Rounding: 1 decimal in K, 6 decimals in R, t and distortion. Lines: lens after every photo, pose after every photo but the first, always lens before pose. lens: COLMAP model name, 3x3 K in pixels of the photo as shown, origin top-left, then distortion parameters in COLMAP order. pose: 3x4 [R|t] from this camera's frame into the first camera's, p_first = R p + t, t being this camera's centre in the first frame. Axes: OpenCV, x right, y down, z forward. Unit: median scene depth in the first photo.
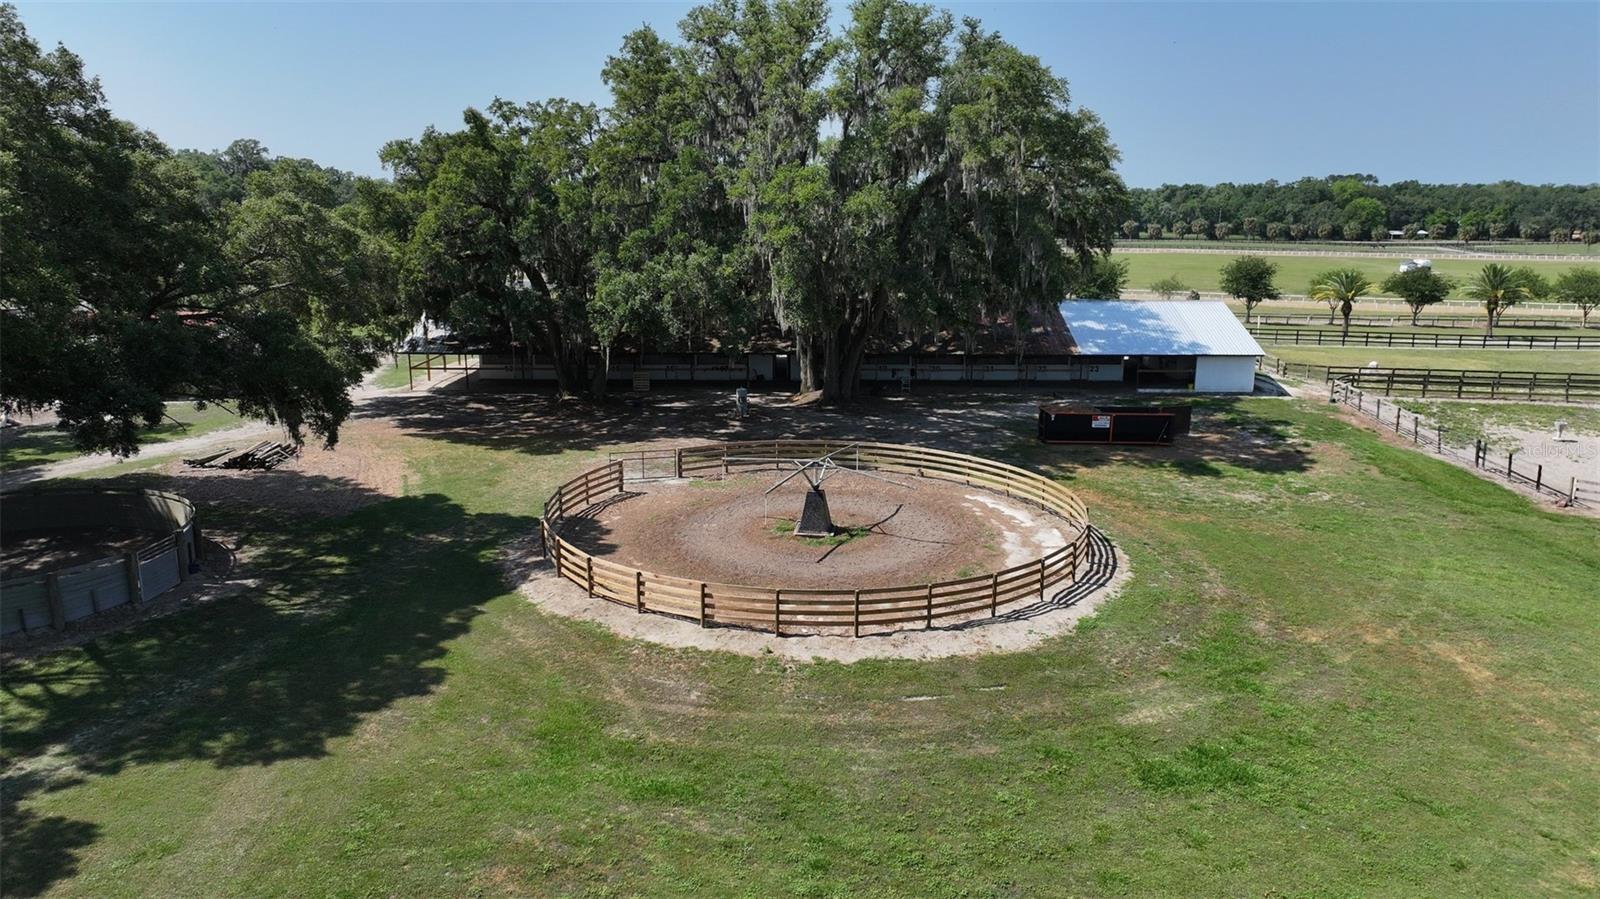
lens RADIAL K [[1103.2, 0, 792.9], [0, 1103.2, 447.0], [0, 0, 1]] dist [-0.009013, 0.010604]
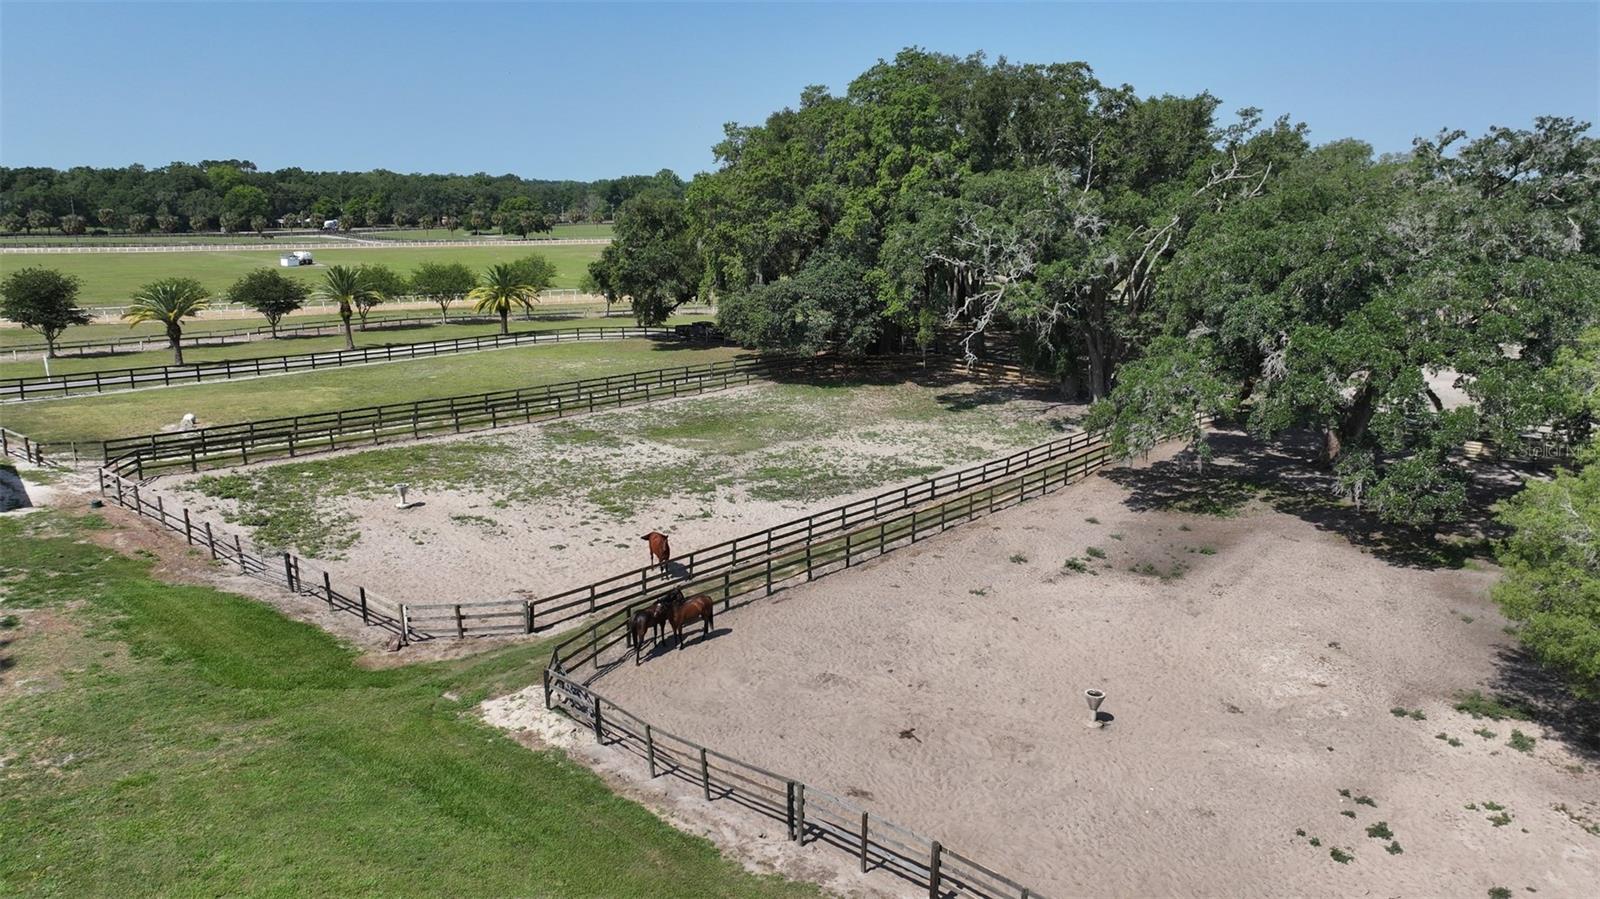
lens RADIAL K [[1103.2, 0, 807.3], [0, 1103.2, 452.4], [0, 0, 1]] dist [-0.009013, 0.010604]
pose [[0.610898, -0.180305, 0.770904, 0.245729], [0.167329, 0.981130, 0.096876, -0.064659], [-0.773825, 0.069813, 0.629541, 0.252991]]
